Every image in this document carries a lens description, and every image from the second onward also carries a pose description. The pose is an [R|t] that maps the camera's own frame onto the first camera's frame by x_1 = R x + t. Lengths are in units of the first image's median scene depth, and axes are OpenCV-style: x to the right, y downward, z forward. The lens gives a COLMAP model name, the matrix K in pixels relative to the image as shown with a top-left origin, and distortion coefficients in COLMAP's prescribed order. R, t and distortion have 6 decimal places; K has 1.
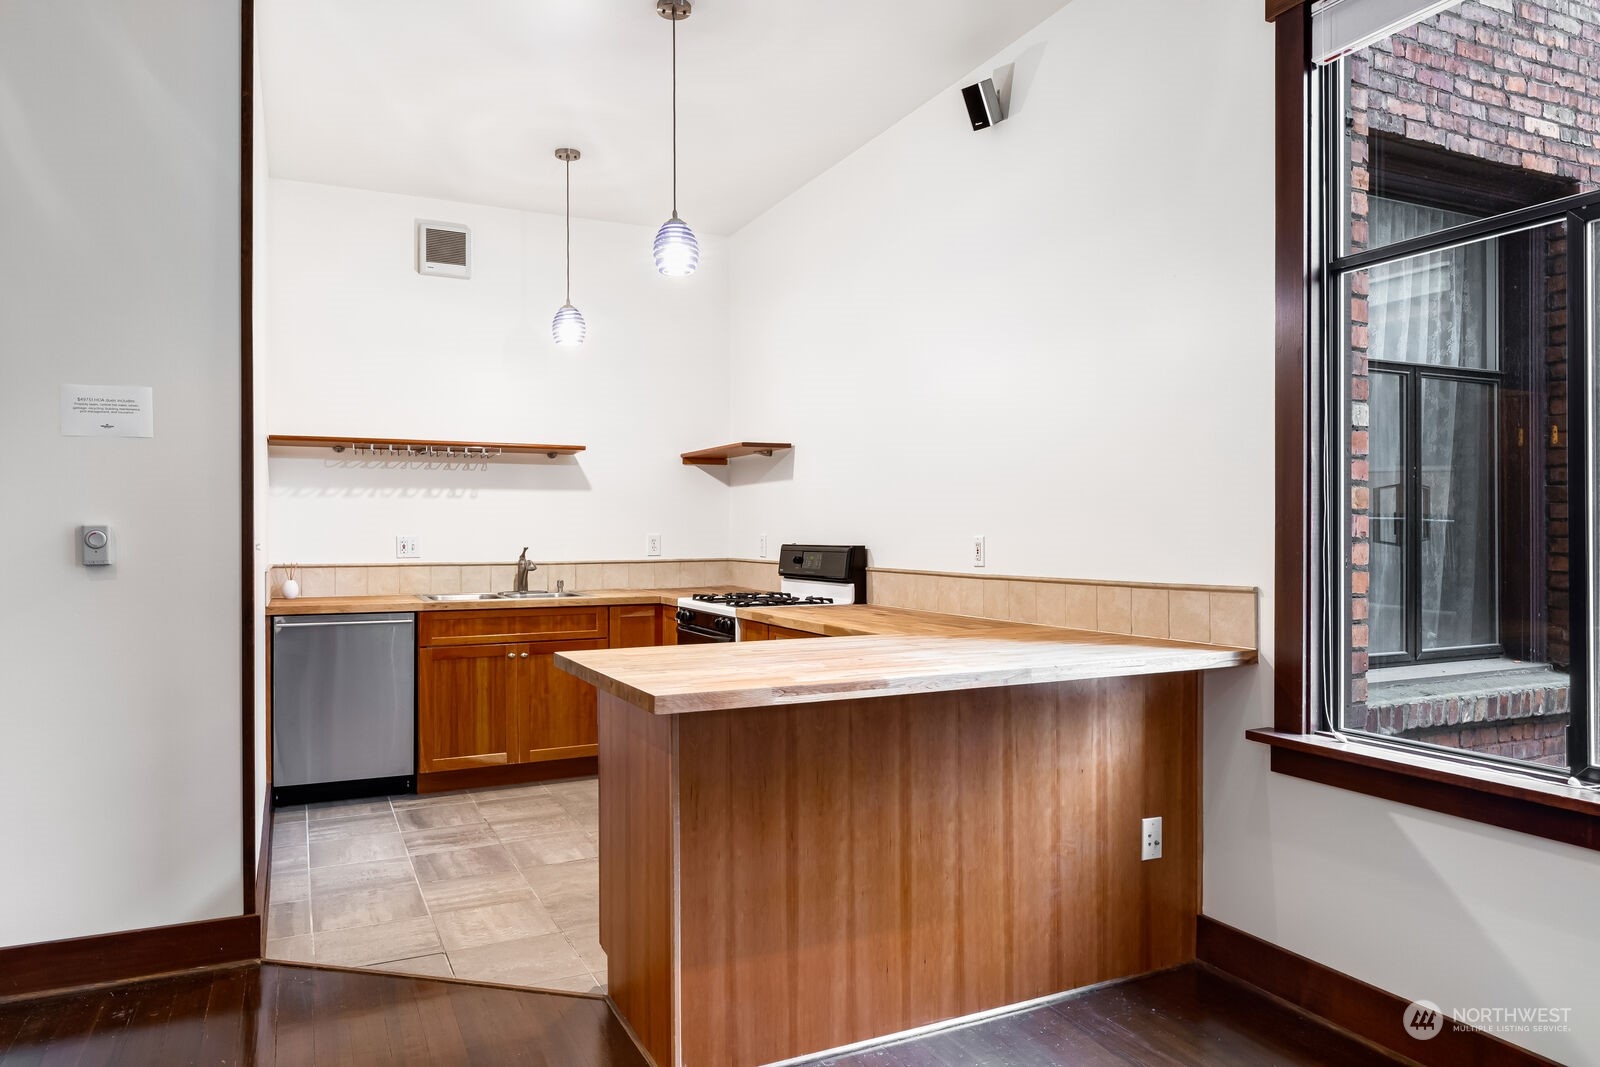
lens RADIAL K [[1041.7, 0, 792.4], [0, 1041.7, 533.7], [0, 0, 1]] dist [-0.004438, -0.001062]
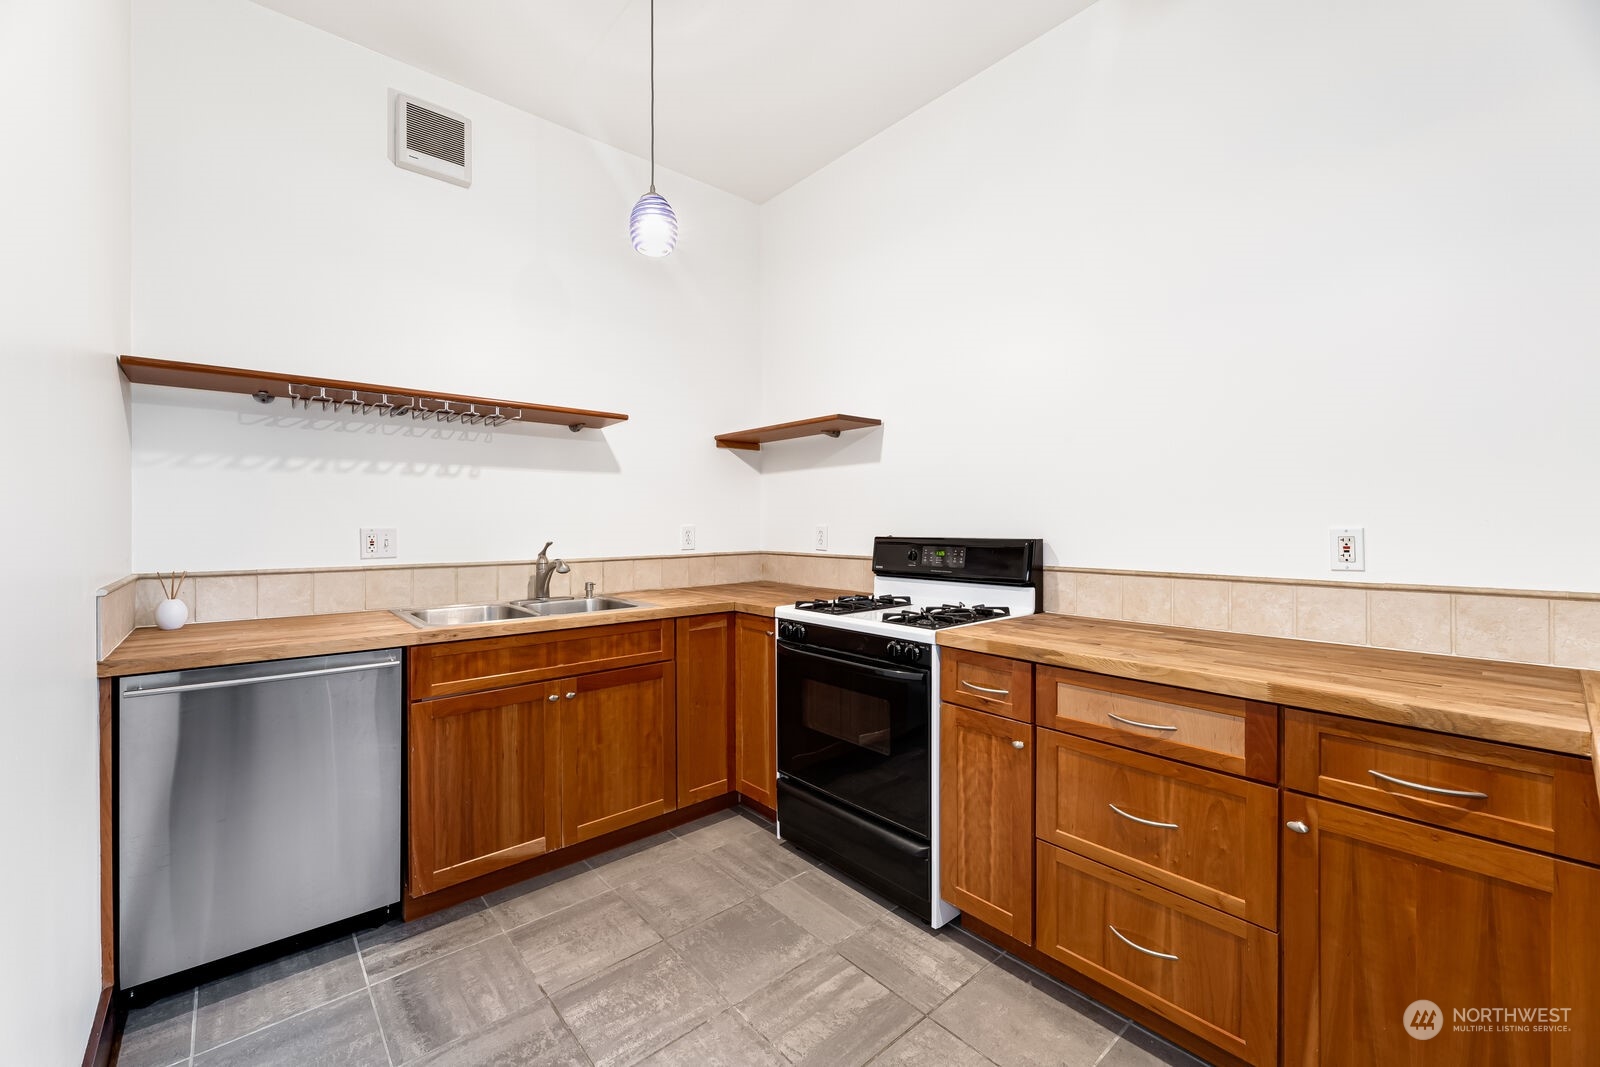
lens RADIAL K [[652.0, 0, 796.8], [0, 652.0, 524.9], [0, 0, 1]] dist [-0.003266, -0.000348]
pose [[0.965064, -0.001034, 0.262011, -0.233561], [0.001101, 0.999999, -0.000110, 0.000635], [-0.262010, 0.000395, 0.965065, 0.550844]]
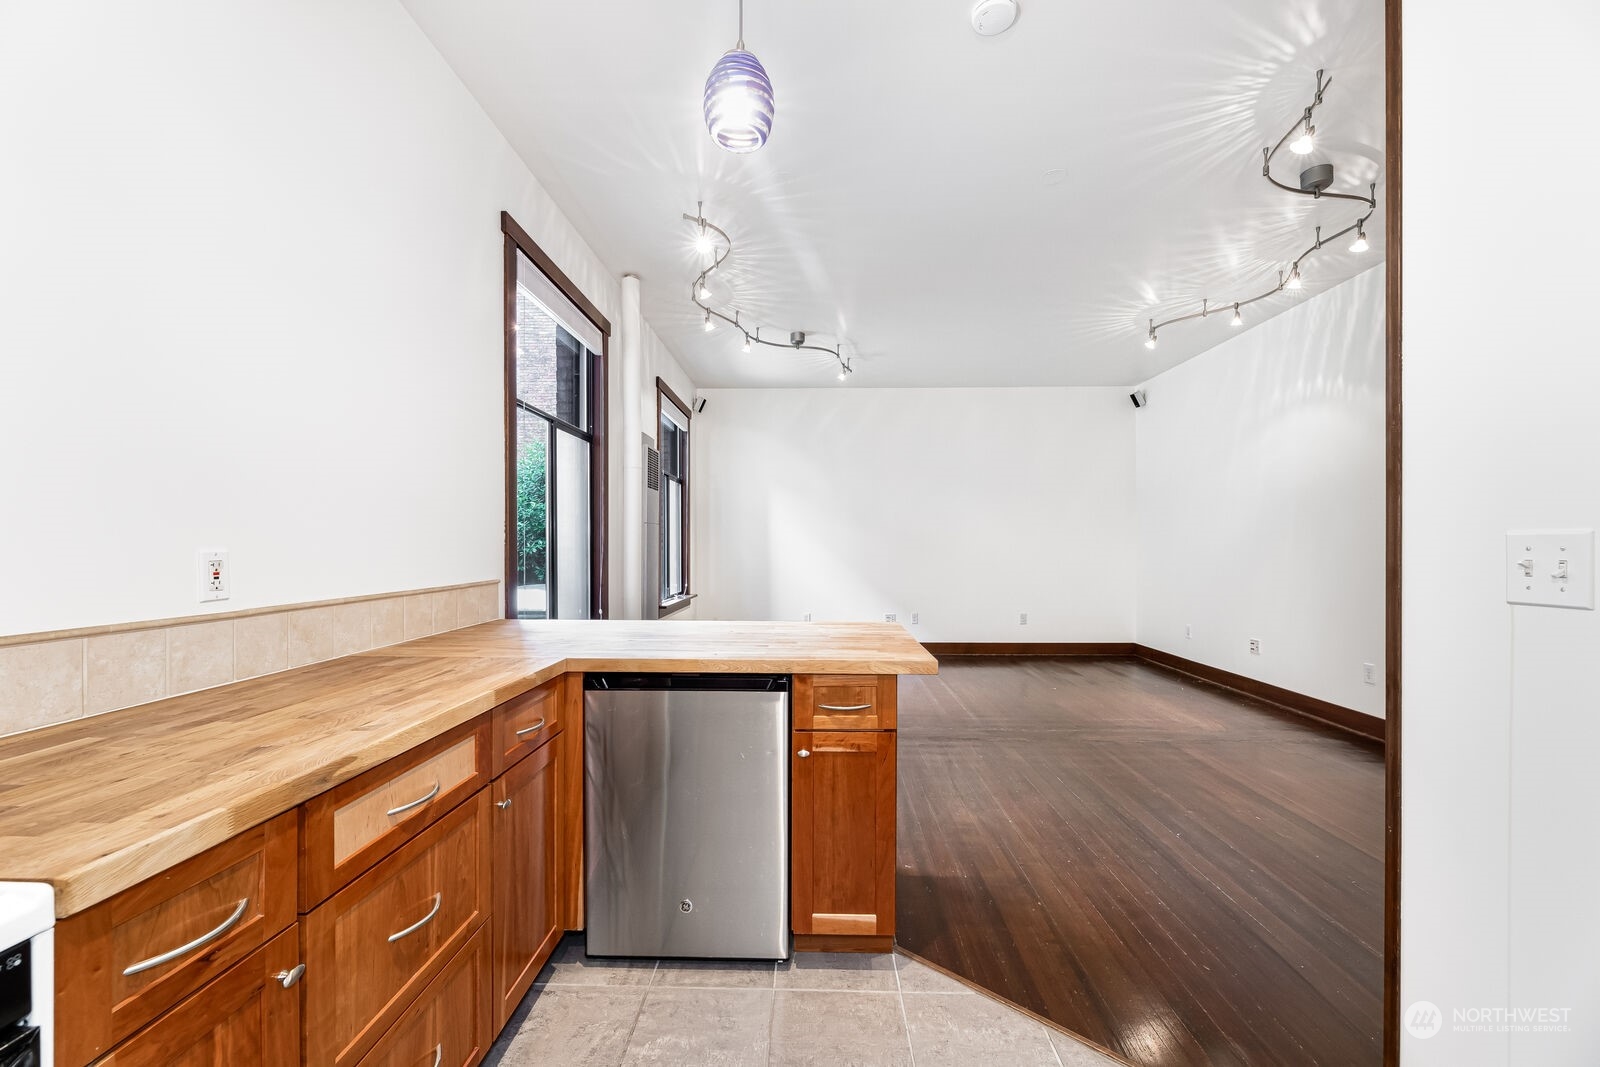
lens RADIAL K [[643.7, 0, 793.1], [0, 643.7, 537.8], [0, 0, 1]] dist [-0.001623, -0.000244]
pose [[-0.885185, 0.007474, 0.465180, -0.233256], [0.003108, 0.999944, -0.010153, 0.000197], [-0.465229, -0.007542, -0.885158, 0.952200]]
